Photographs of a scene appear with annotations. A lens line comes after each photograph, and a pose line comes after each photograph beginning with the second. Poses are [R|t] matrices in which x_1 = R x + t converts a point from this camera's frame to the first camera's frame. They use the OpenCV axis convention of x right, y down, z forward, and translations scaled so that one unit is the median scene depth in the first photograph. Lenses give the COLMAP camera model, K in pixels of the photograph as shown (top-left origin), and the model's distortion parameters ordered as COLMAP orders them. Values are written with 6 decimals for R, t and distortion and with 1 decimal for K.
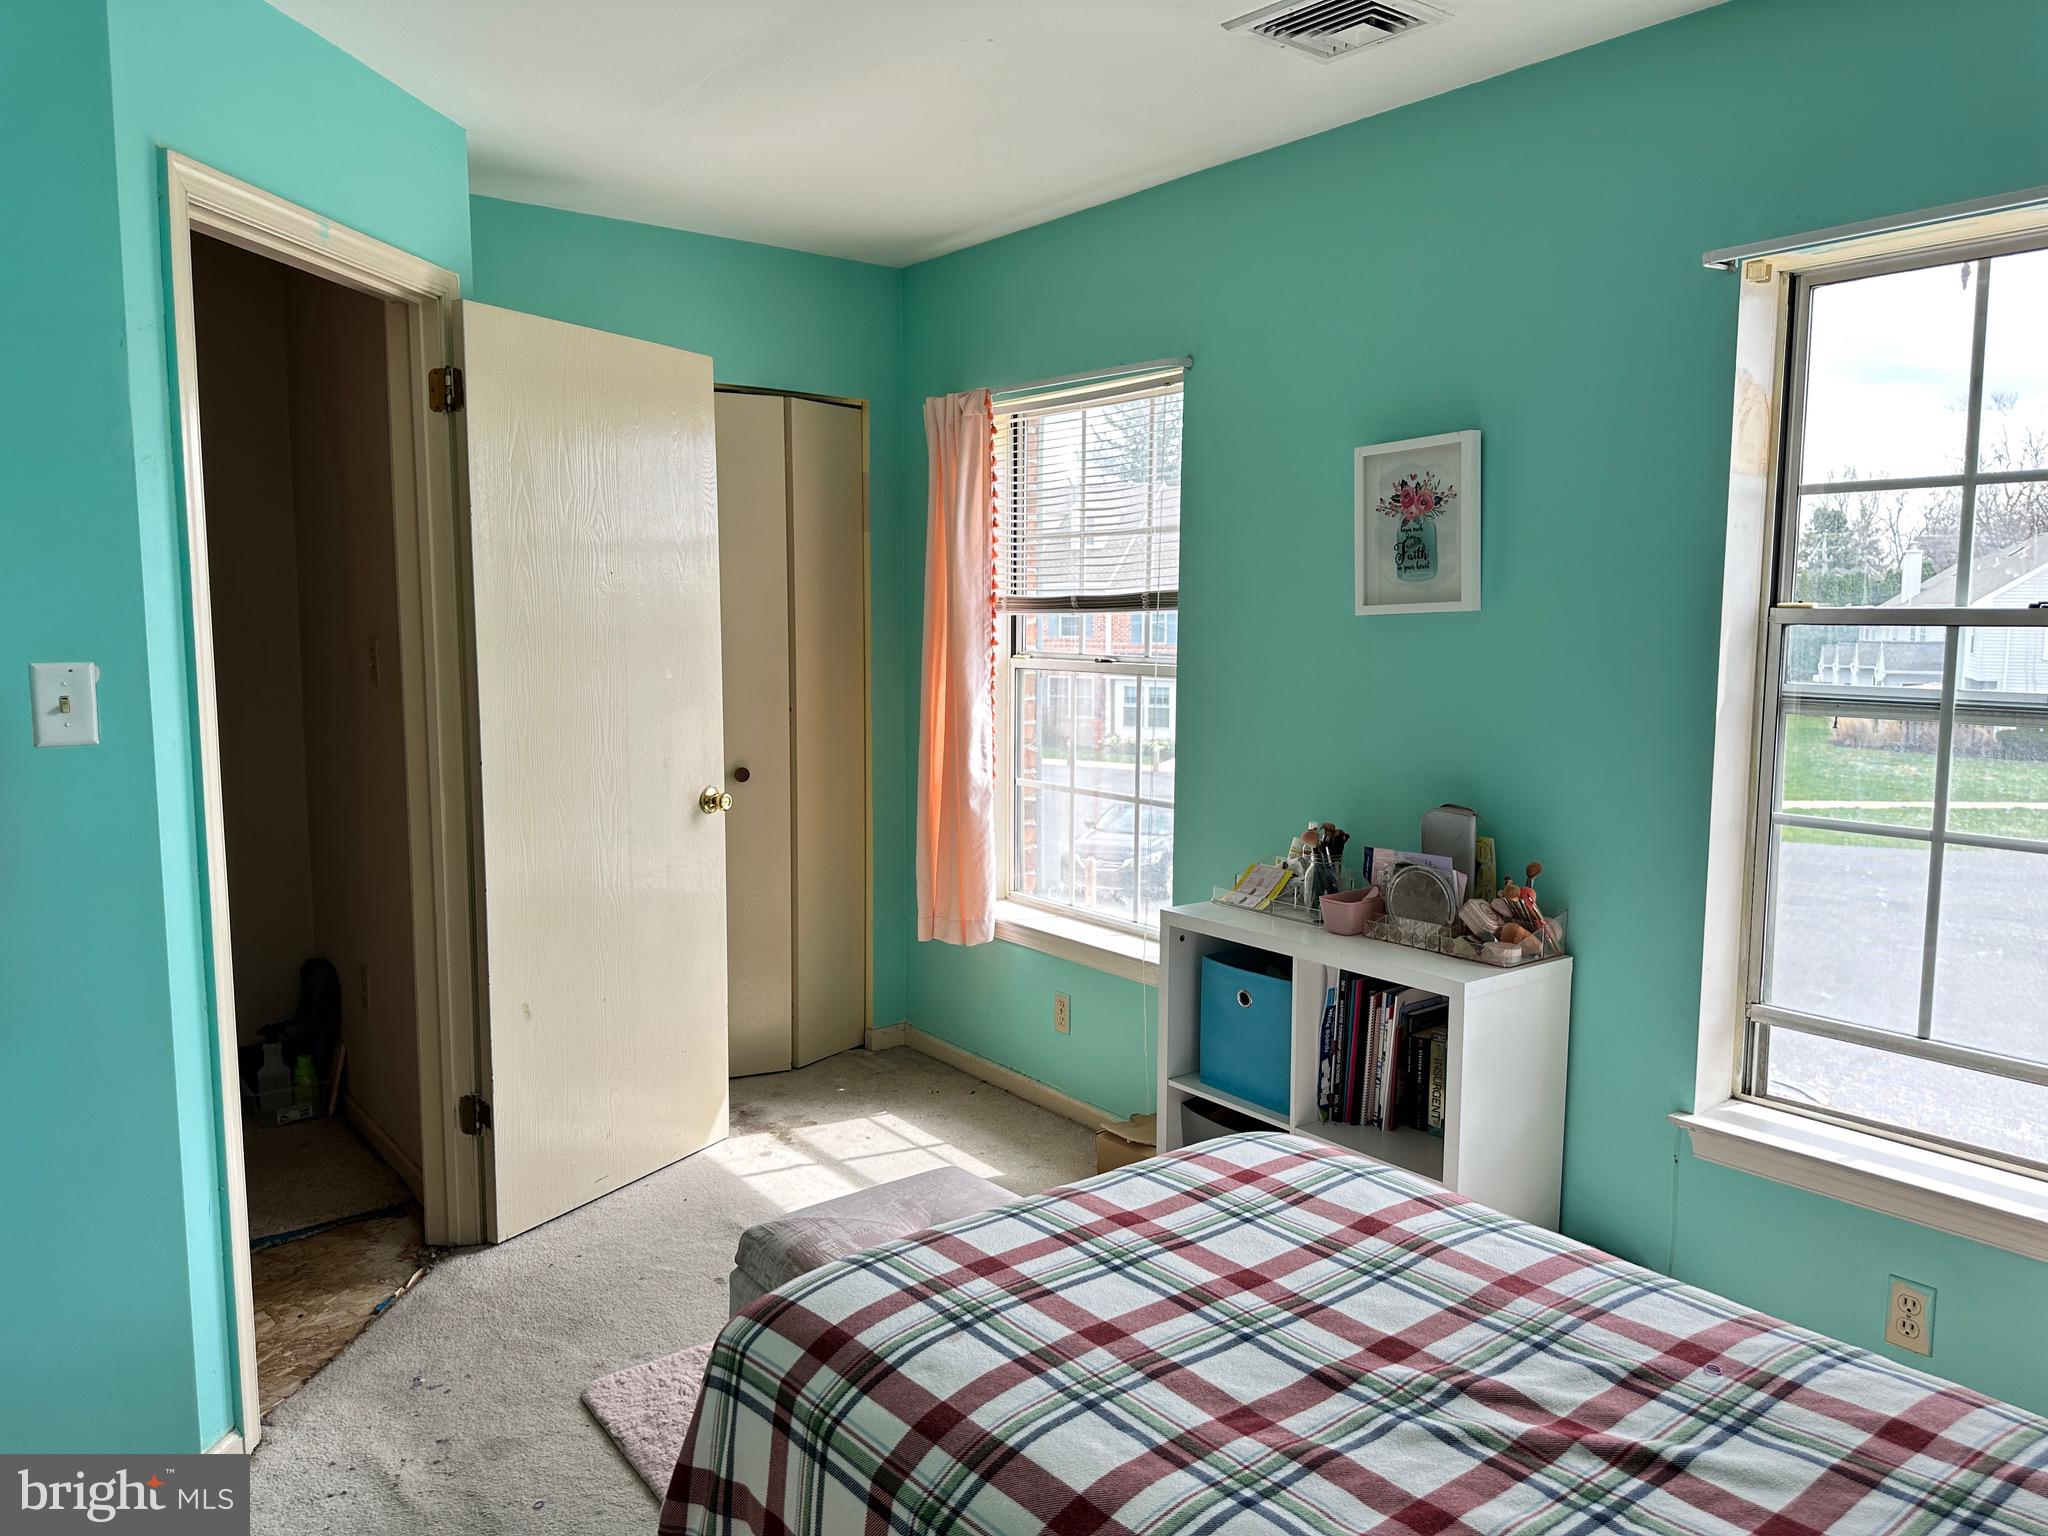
lens RADIAL K [[1466.5, 0, 1017.3], [0, 1466.5, 771.4], [0, 0, 1]] dist [0.066913, -0.002744]
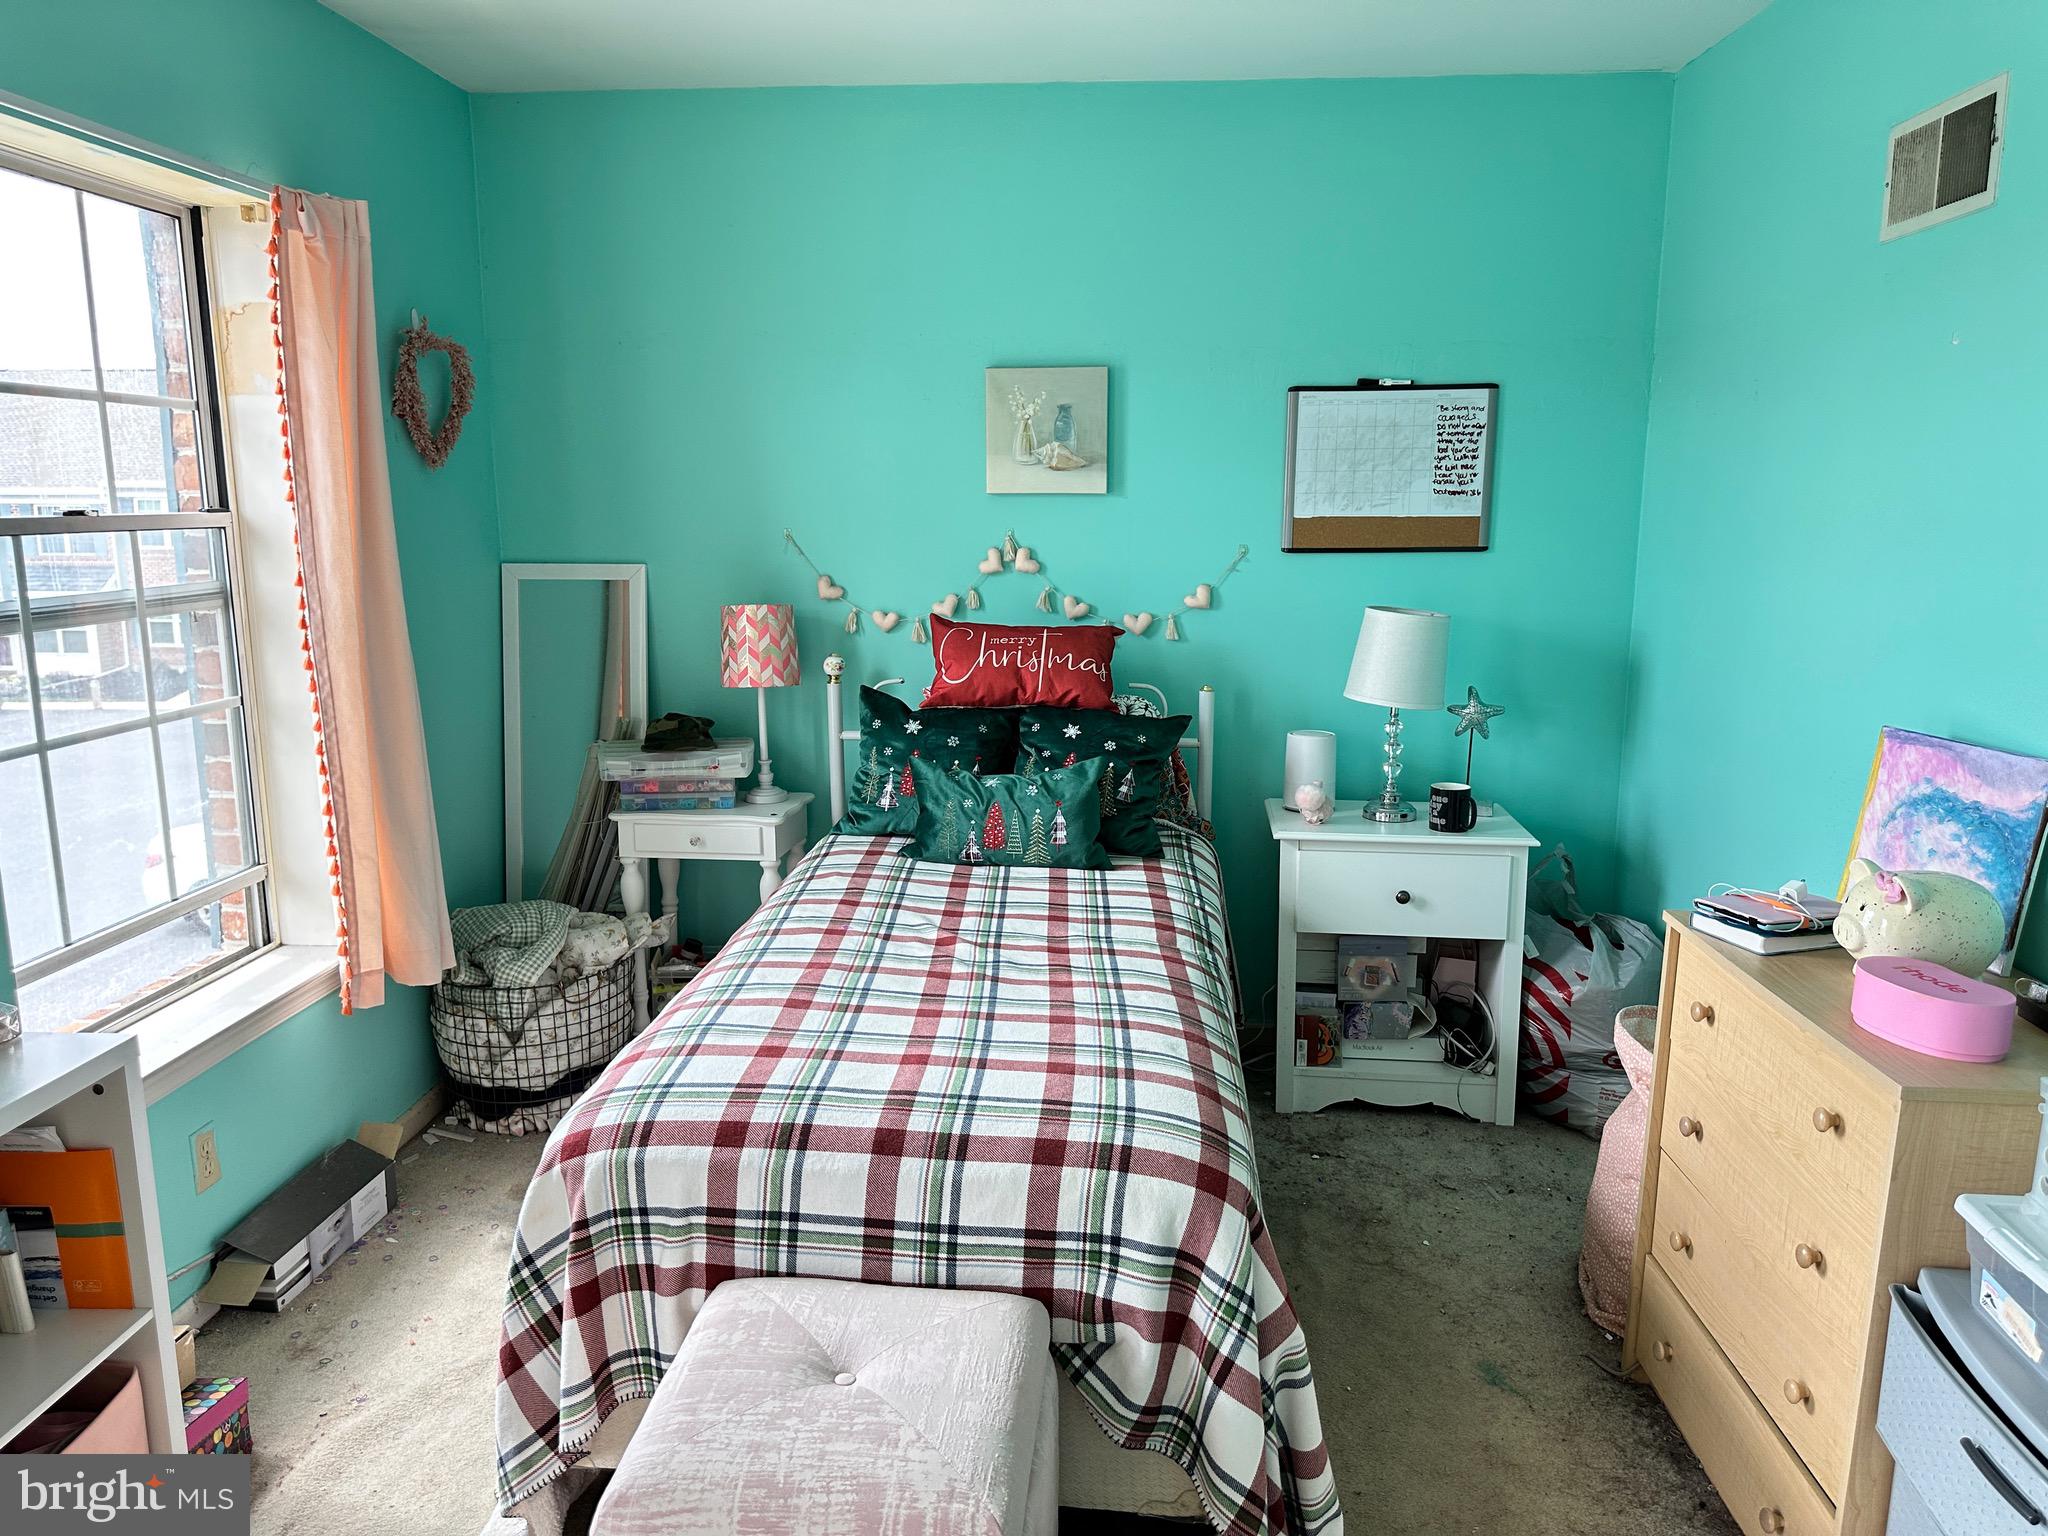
lens RADIAL K [[1466.5, 0, 1016.3], [0, 1466.5, 762.8], [0, 0, 1]] dist [0.066913, -0.002744]
pose [[-0.735914, -0.118009, 0.666711, -0.780068], [0.081528, 0.962085, 0.260281, -0.227424], [-0.672148, 0.245900, -0.698391, 1.830221]]
